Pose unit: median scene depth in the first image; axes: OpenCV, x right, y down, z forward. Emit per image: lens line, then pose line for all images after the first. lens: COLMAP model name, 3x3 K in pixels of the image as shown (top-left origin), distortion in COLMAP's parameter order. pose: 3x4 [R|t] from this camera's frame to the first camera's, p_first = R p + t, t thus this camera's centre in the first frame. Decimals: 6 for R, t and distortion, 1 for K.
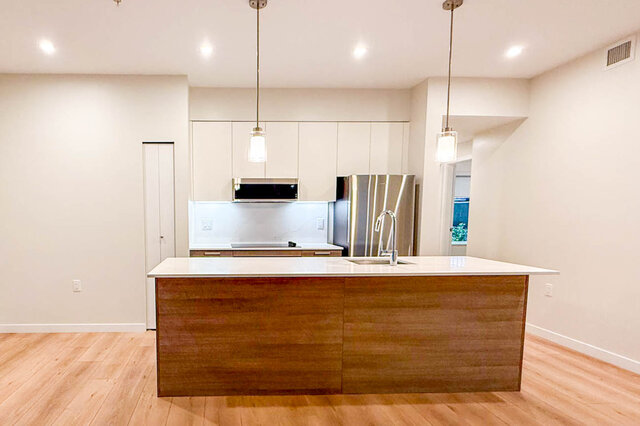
lens RADIAL K [[378.0, 0, 223.2], [0, 378.0, 250.1], [0, 0, 1]] dist [-0.001903, -0.000314]
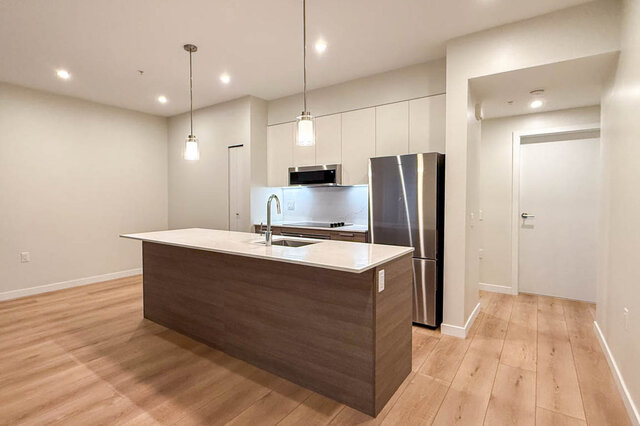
lens RADIAL K [[323.1, 0, 292.0], [0, 323.1, 204.0], [0, 0, 1]] dist [-0.003194, -0.000692]
pose [[0.775818, 0.010024, -0.630878, 1.076263], [-0.052838, 0.997394, -0.049129, -0.036091], [0.628741, 0.071450, 0.774325, 0.326552]]
